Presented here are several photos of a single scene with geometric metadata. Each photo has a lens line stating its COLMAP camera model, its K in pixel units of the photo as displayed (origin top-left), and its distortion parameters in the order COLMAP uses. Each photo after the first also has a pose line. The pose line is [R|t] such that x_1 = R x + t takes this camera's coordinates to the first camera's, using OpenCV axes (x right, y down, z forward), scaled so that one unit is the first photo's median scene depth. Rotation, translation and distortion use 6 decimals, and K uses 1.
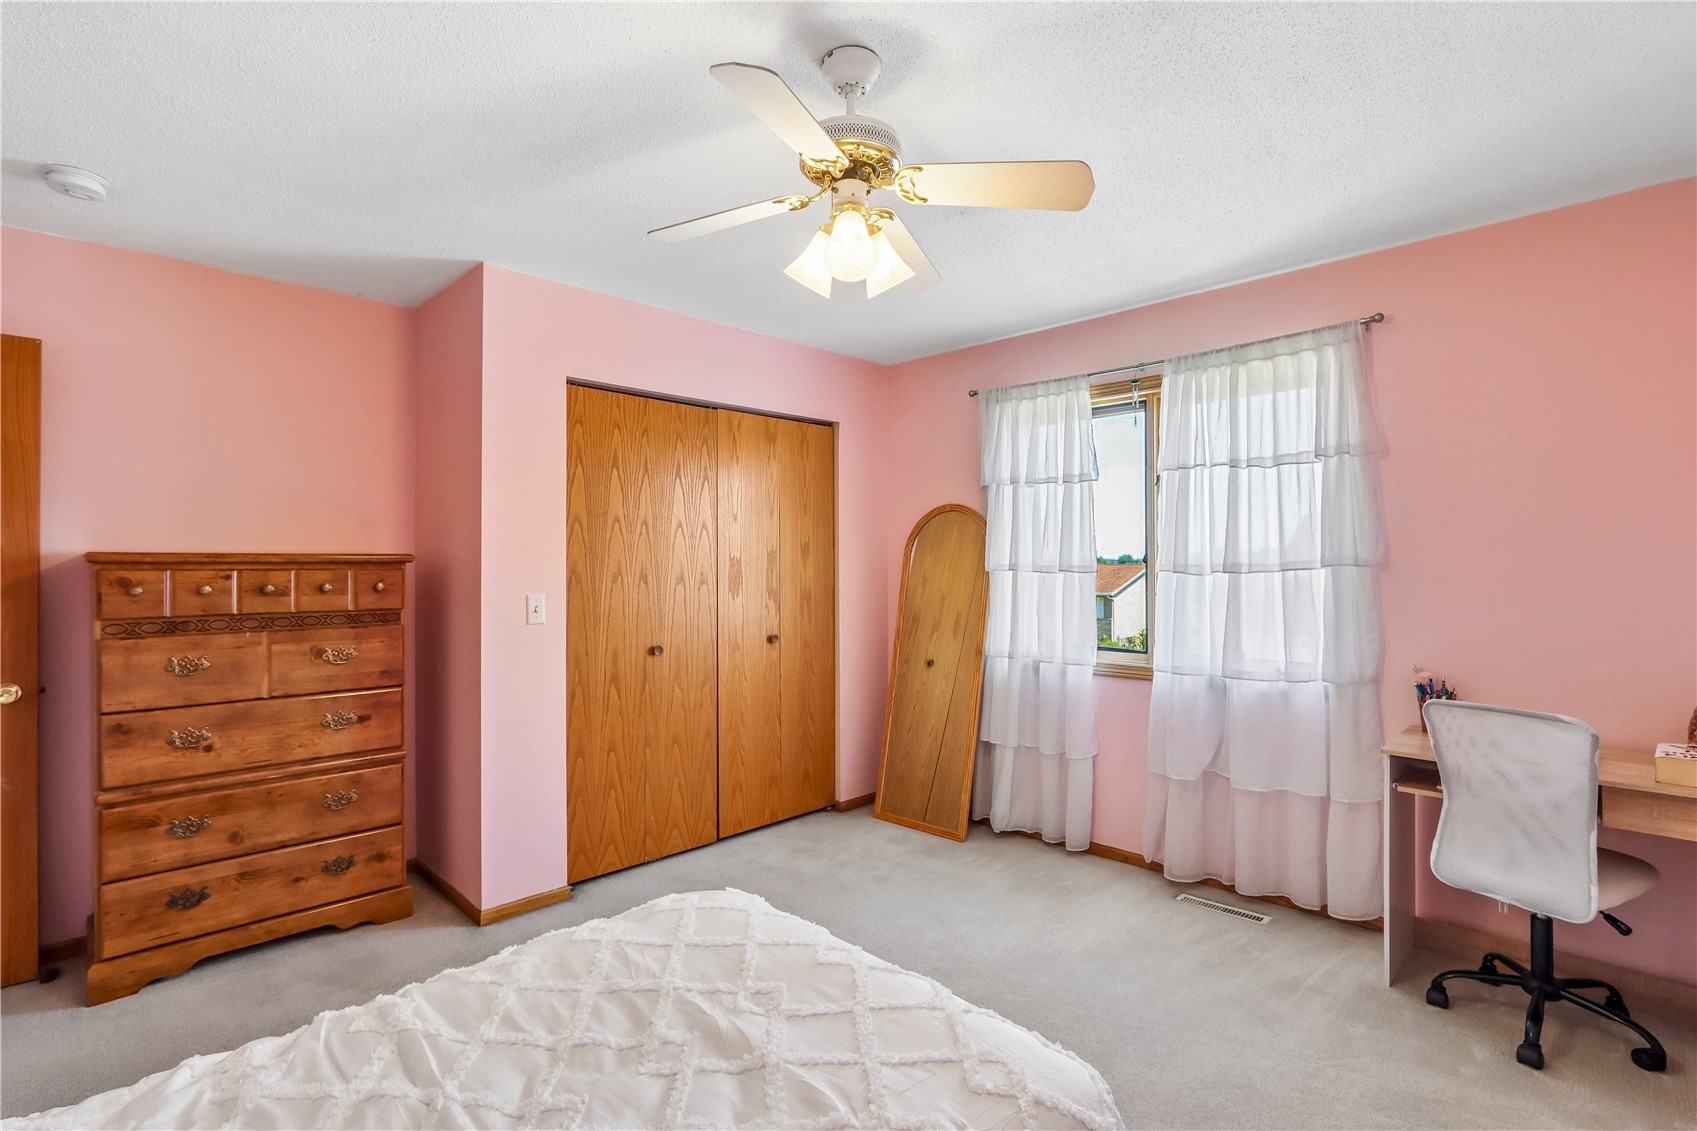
lens RADIAL K [[795.0, 0, 847.4], [0, 795.0, 561.6], [0, 0, 1]] dist [-0.020579, 0.000333]
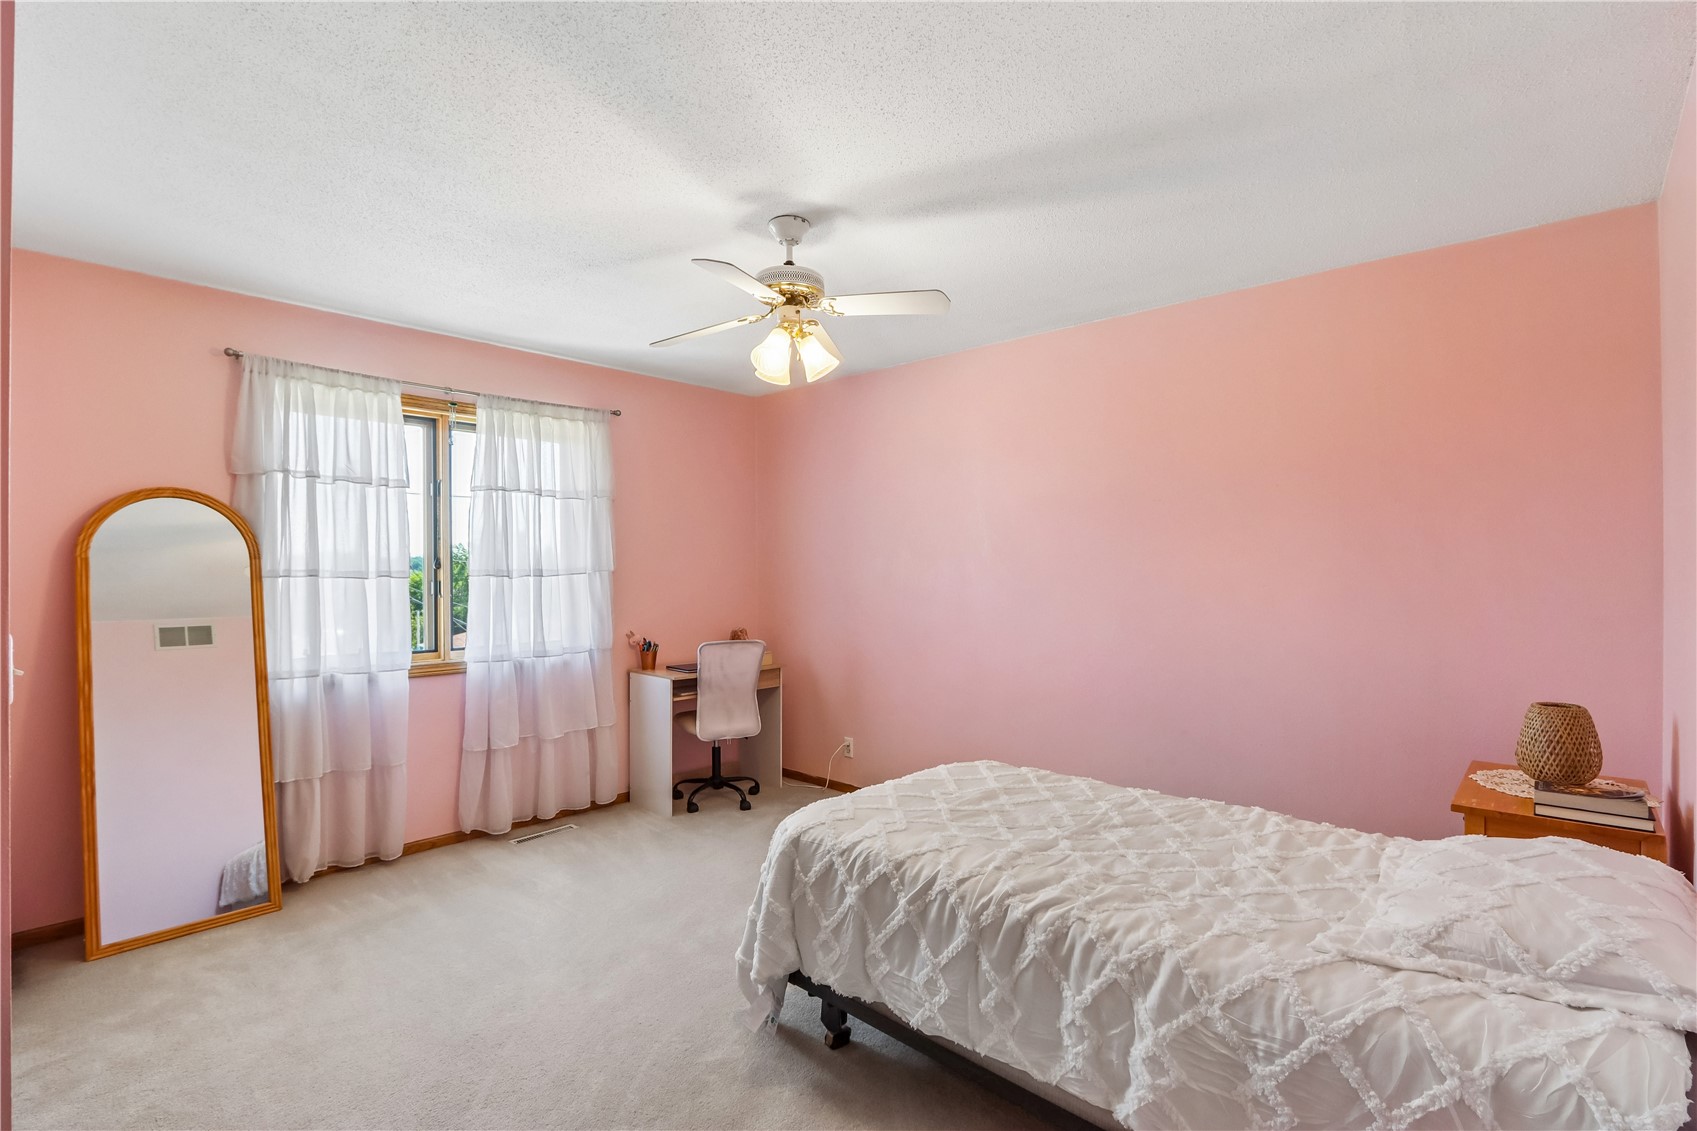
lens RADIAL K [[795.0, 0, 846.4], [0, 795.0, 574.2], [0, 0, 1]] dist [-0.020579, 0.000333]
pose [[-0.045965, -0.001579, 0.998942, -0.842837], [-0.001922, 0.999997, 0.001492, 0.007693], [-0.998941, -0.001851, -0.045968, 0.557565]]
